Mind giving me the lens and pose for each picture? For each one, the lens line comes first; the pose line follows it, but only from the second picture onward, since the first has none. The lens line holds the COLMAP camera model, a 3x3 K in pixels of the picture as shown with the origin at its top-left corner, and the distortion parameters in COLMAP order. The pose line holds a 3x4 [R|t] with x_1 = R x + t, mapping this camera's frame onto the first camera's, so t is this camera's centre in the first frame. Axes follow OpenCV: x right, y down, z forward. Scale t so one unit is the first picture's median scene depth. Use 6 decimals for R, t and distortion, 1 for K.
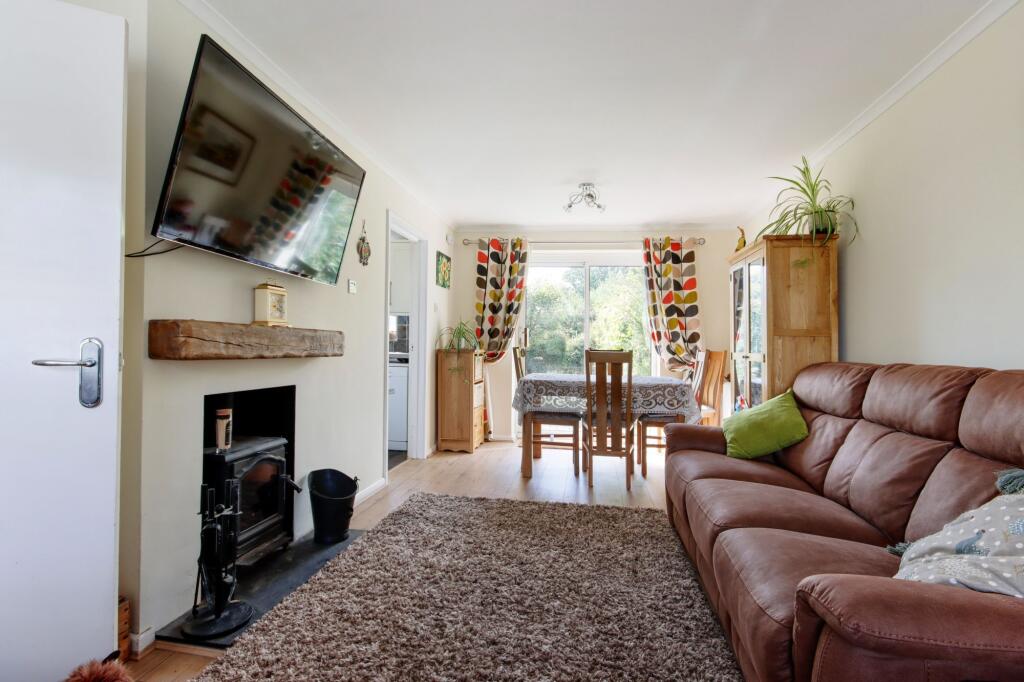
lens RADIAL K [[483.2, 0, 517.4], [0, 483.2, 344.2], [0, 0, 1]] dist [0.010771, -0.009290]
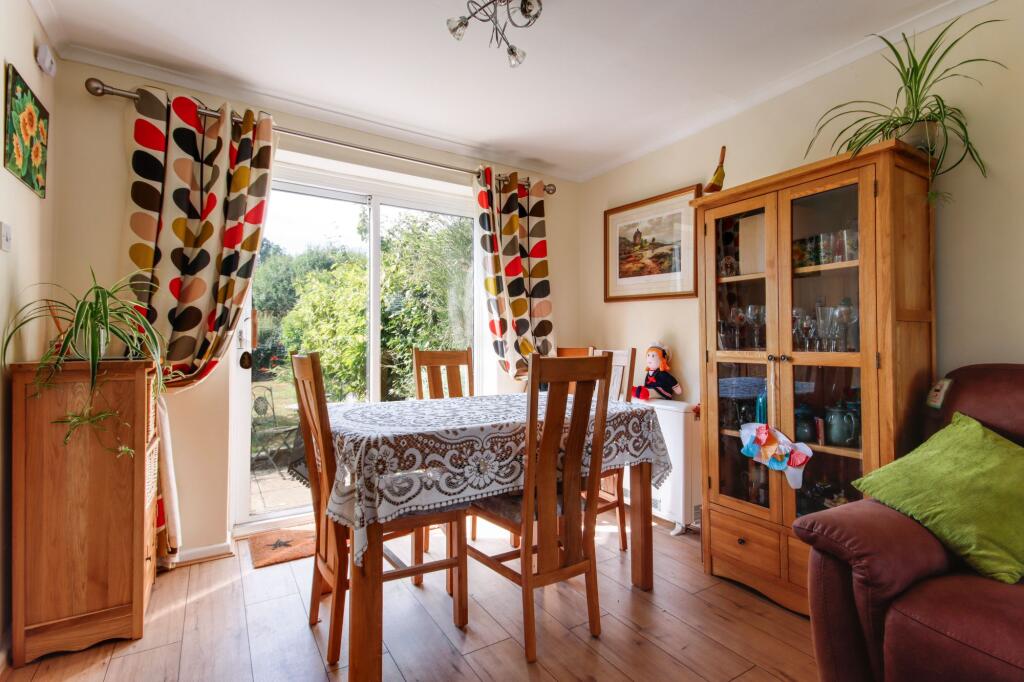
lens RADIAL K [[483.2, 0, 508.3], [0, 483.2, 334.3], [0, 0, 1]] dist [0.010771, -0.009290]
pose [[0.761556, -0.009176, 0.648034, -0.116005], [0.015643, 0.999869, -0.004225, -0.003285], [-0.647910, 0.013355, 0.761600, 0.516348]]
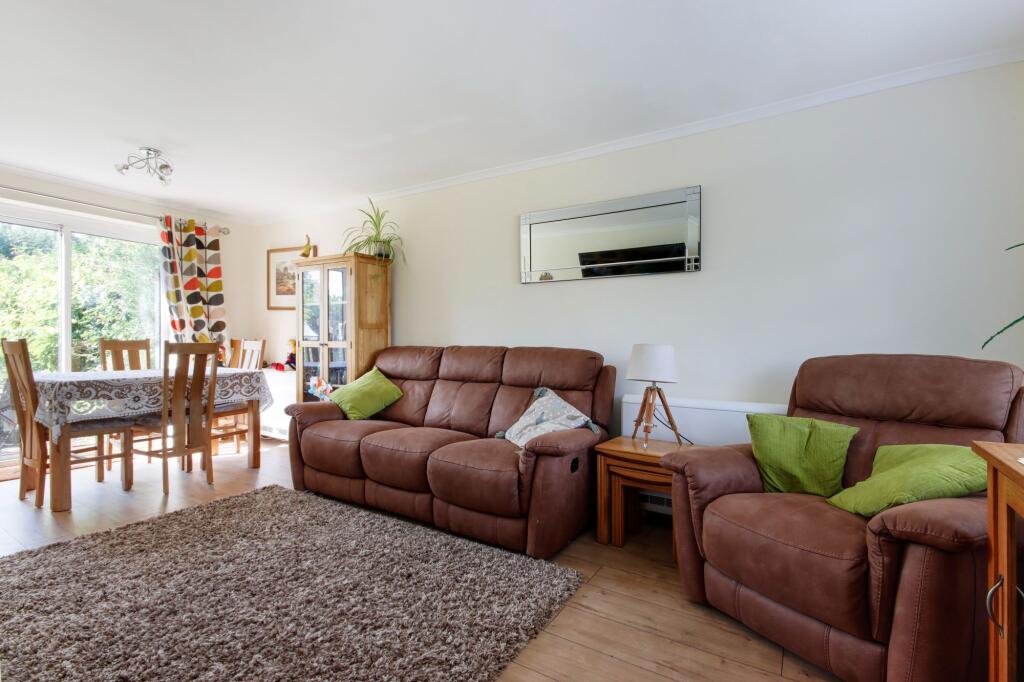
lens RADIAL K [[483.2, 0, 520.7], [0, 483.2, 343.5], [0, 0, 1]] dist [0.010771, -0.009290]
pose [[0.378415, -0.023984, 0.925325, -0.328612], [-0.003707, 0.999617, 0.027426, -0.008199], [-0.925628, -0.013808, 0.378182, 0.043516]]
